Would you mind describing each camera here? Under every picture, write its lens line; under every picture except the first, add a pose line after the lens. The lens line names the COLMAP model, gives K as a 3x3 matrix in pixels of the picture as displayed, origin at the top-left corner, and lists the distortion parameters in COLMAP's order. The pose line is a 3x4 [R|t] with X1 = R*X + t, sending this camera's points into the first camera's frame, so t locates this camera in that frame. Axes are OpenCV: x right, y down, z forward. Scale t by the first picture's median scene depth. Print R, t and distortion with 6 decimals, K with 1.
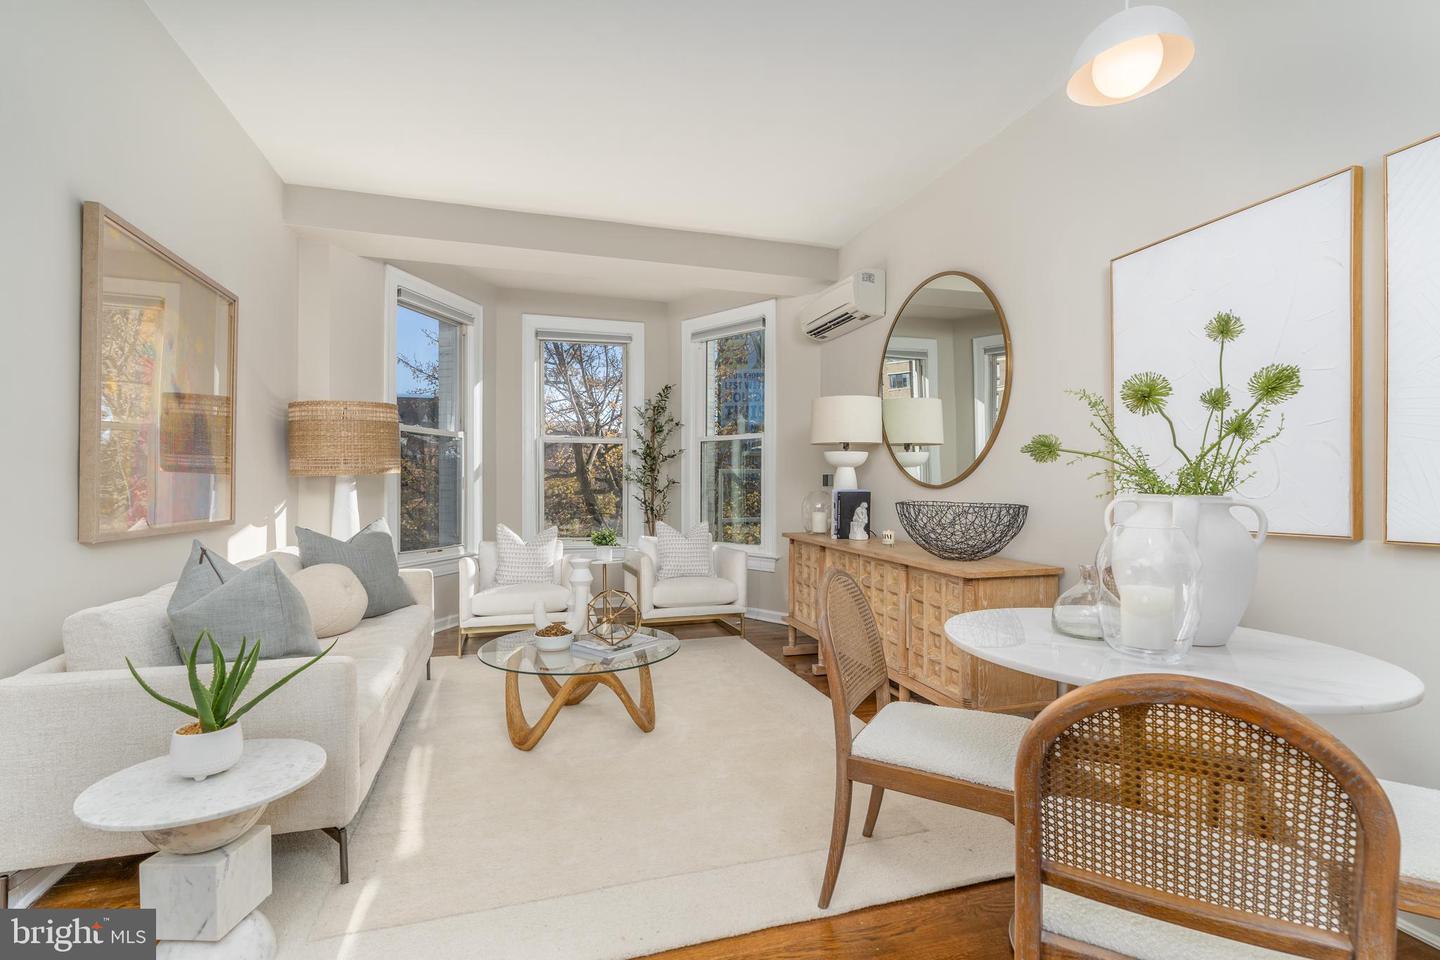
lens RADIAL K [[655.5, 0, 715.6], [0, 655.5, 489.4], [0, 0, 1]] dist [-0.007781, 0.001898]
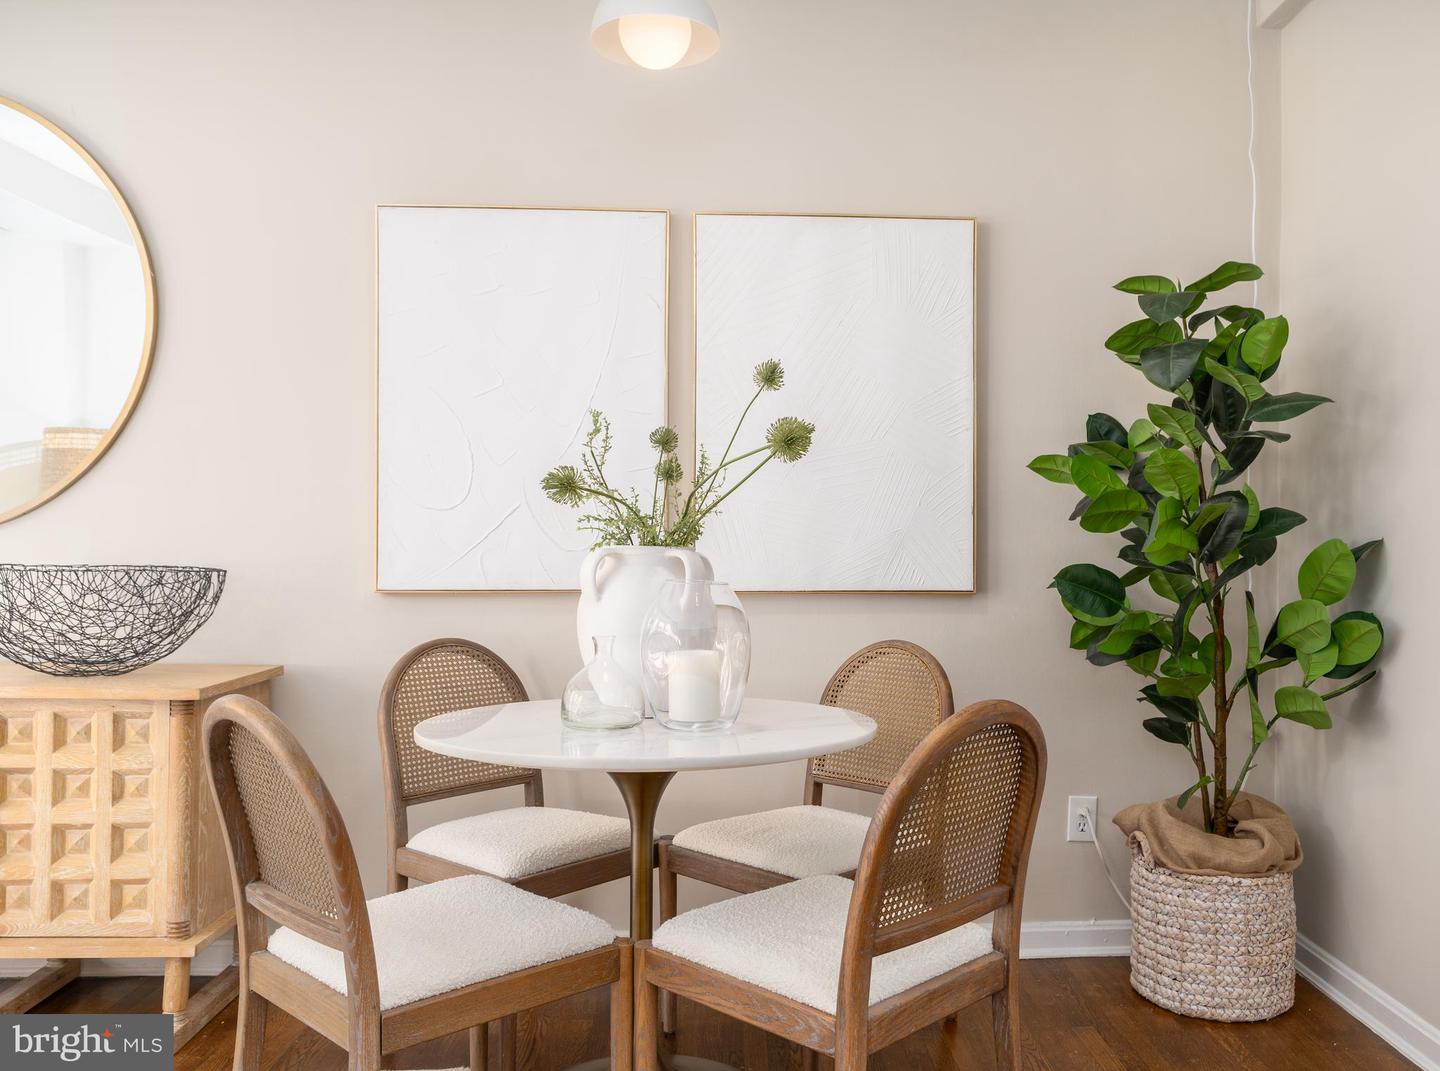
lens RADIAL K [[1146.9, 0, 806.9], [0, 1146.9, 537.5], [0, 0, 1]] dist [0.000003, 0.000498]
pose [[0.222289, 0.003650, 0.974974, -0.220532], [-0.001588, 0.999993, -0.003381, 0.000802], [-0.974979, -0.000797, 0.222294, 0.139928]]
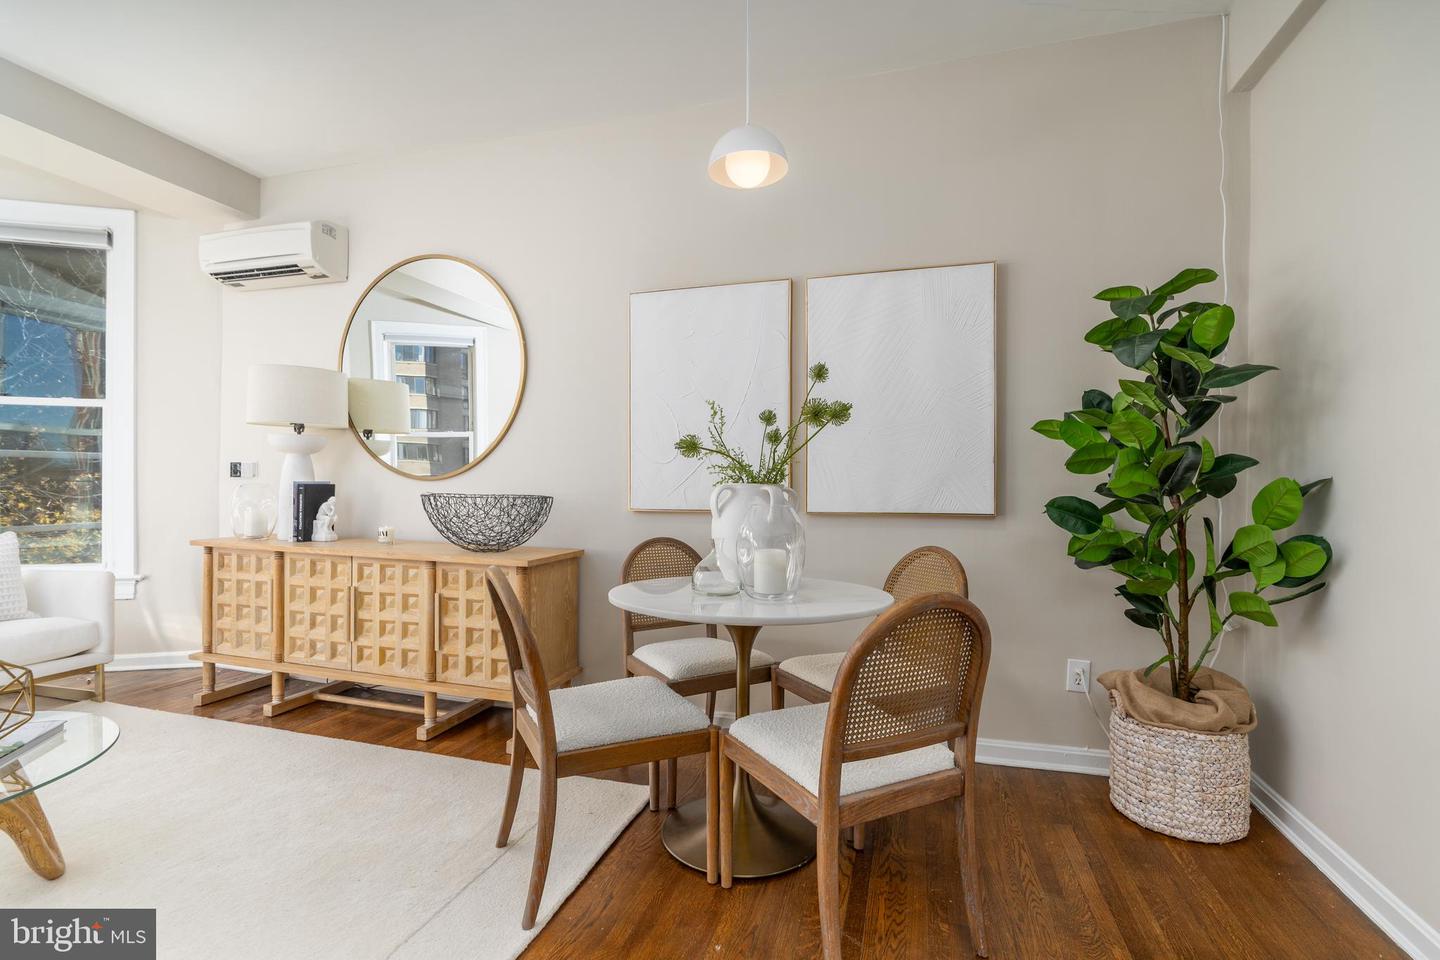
lens RADIAL K [[655.5, 0, 721.2], [0, 655.5, 486.4], [0, 0, 1]] dist [-0.007781, 0.001898]
pose [[0.547435, -0.002912, 0.836843, -0.154016], [0.000042, 0.999994, 0.003453, 0.003039], [-0.836848, -0.001855, 0.547432, 0.088606]]
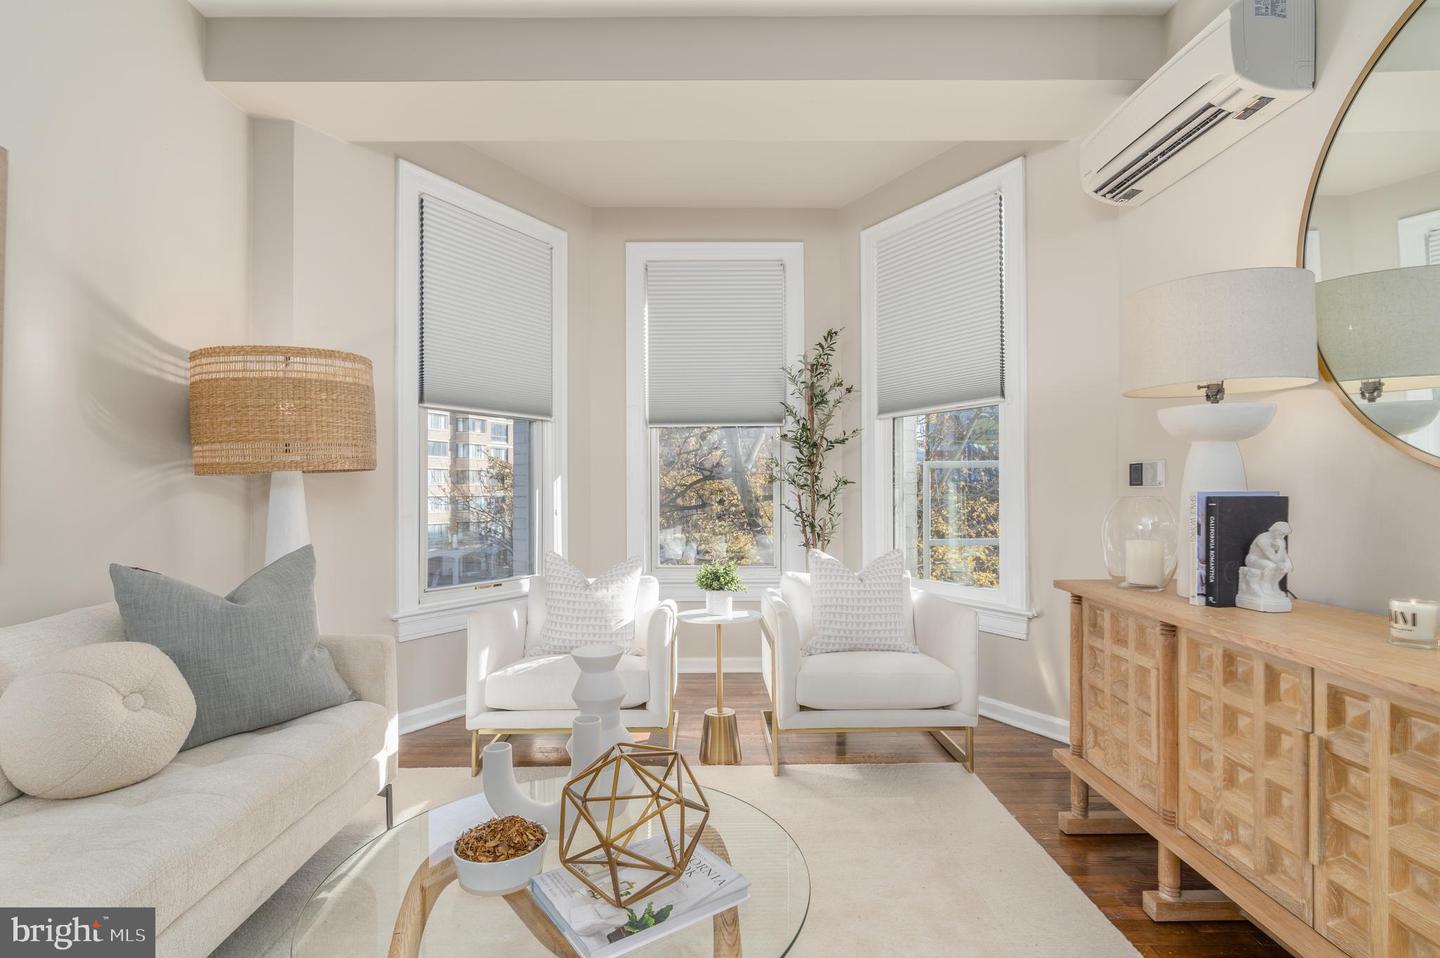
lens RADIAL K [[704.6, 0, 711.8], [0, 704.6, 486.4], [0, 0, 1]] dist [-0.002820, 0.000396]
pose [[0.958373, -0.008212, -0.285400, 0.005654], [0.004687, 0.999904, -0.013031, 0.001136], [0.285480, 0.011151, 0.958320, 0.350454]]
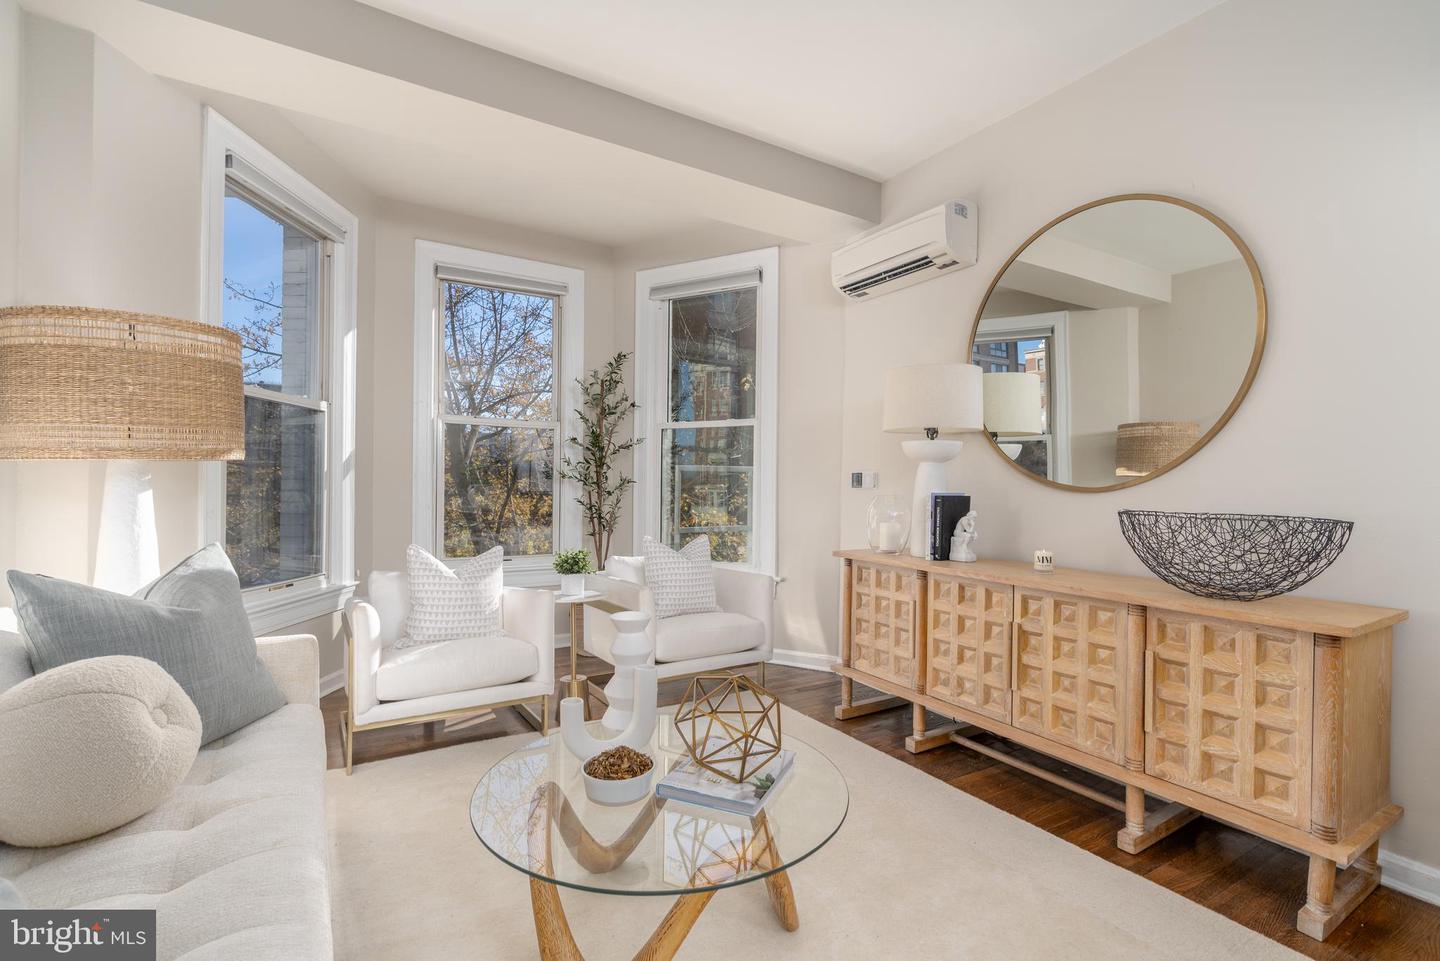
lens RADIAL K [[655.5, 0, 718.6], [0, 655.5, 485.8], [0, 0, 1]] dist [-0.007781, 0.001898]
pose [[0.967424, 0.006994, 0.253066, -0.175066], [-0.005120, 0.999954, -0.008060, -0.000116], [-0.253110, 0.006502, 0.967416, 0.272155]]
